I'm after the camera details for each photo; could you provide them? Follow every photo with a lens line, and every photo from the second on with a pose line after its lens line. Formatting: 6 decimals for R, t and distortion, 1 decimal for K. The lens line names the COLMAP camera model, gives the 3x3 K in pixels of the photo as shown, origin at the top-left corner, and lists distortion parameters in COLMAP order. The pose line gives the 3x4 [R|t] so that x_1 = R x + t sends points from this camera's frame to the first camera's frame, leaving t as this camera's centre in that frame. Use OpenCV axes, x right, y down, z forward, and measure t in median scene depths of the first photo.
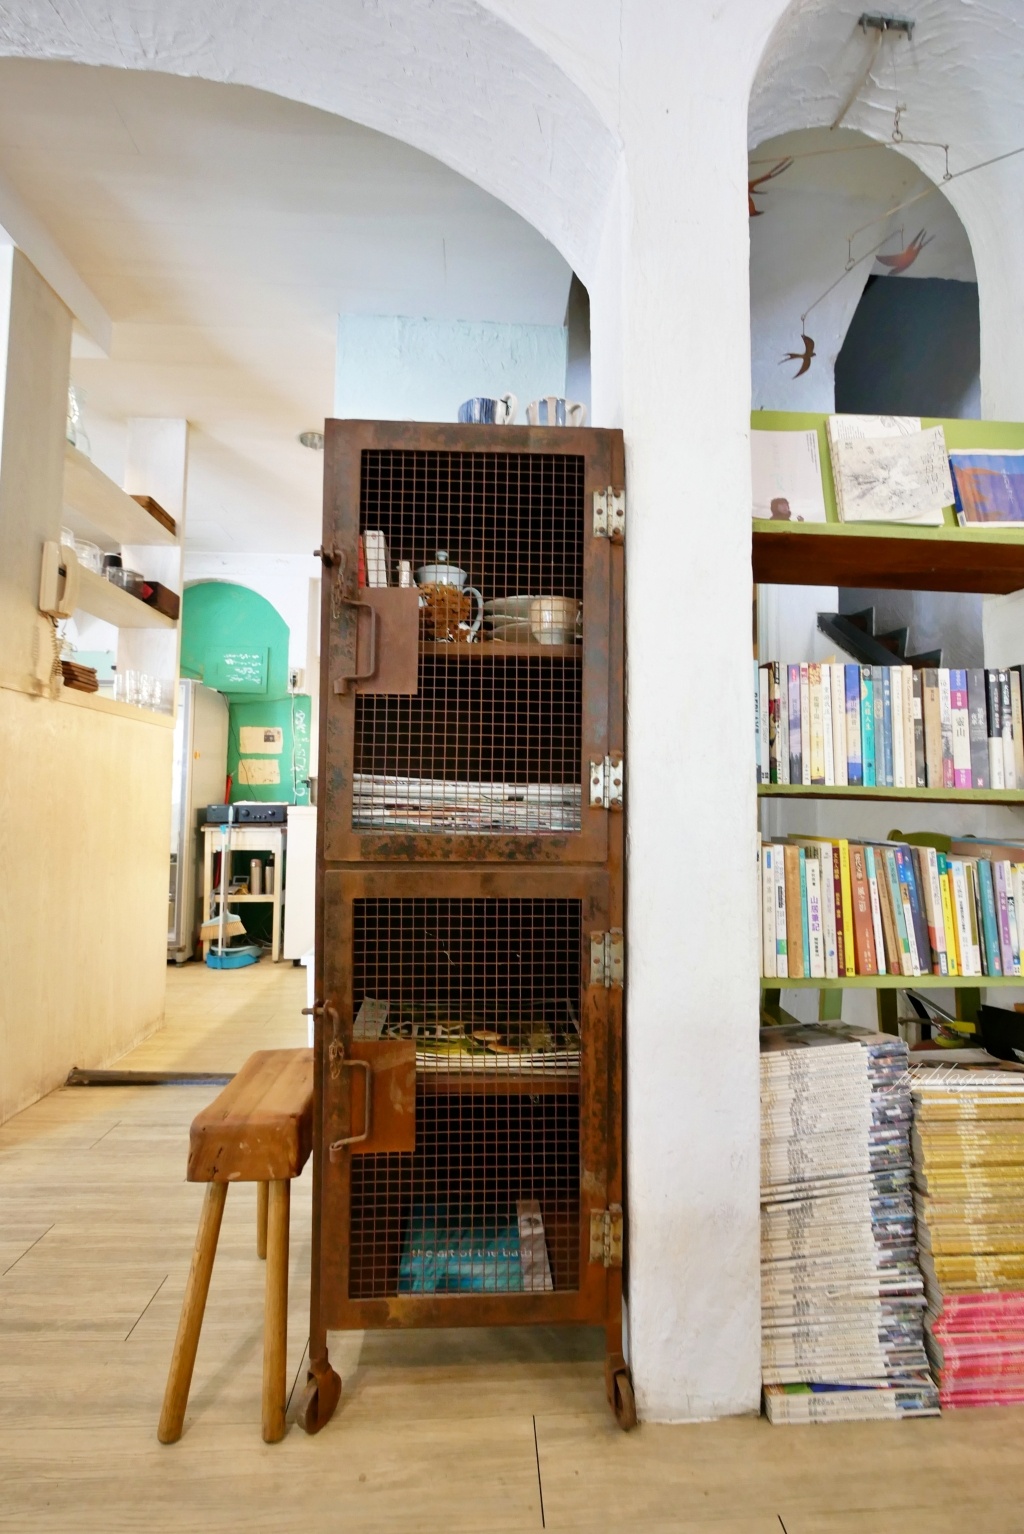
lens RADIAL K [[663.8, 0, 505.8], [0, 663.8, 766.3], [0, 0, 1]] dist [-0.007163, 0.000805]
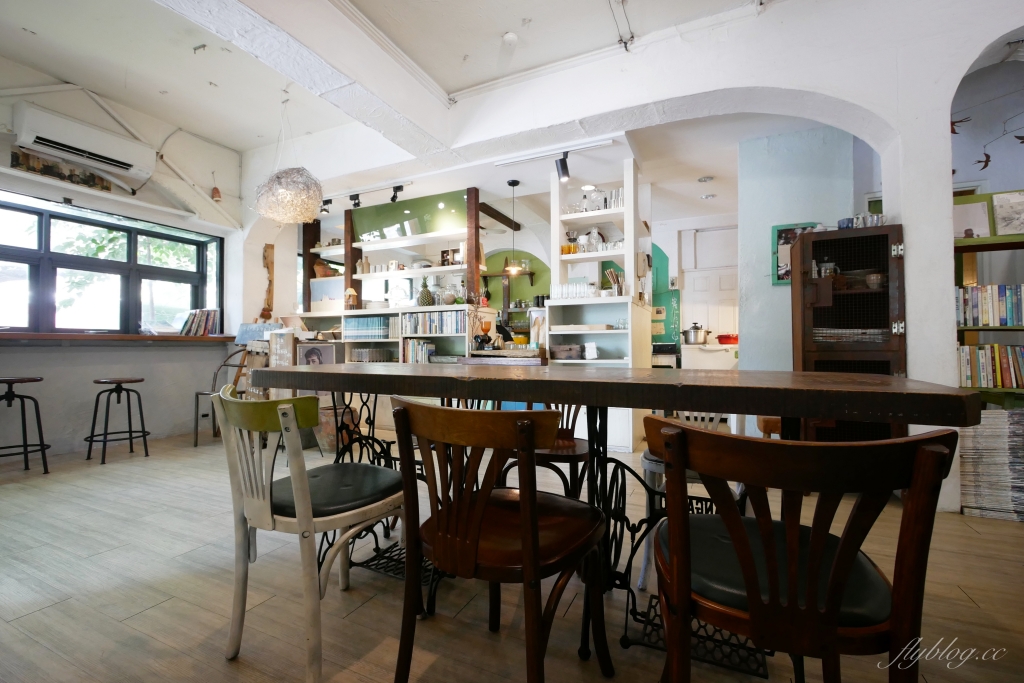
lens RADIAL K [[443.1, 0, 510.4], [0, 443.1, 339.6], [0, 0, 1]] dist [-0.007163, 0.000805]
pose [[0.880174, -0.024403, -0.474023, -0.509197], [0.041860, 0.998777, 0.026309, -0.056150], [0.472801, -0.043000, 0.880120, -1.871962]]
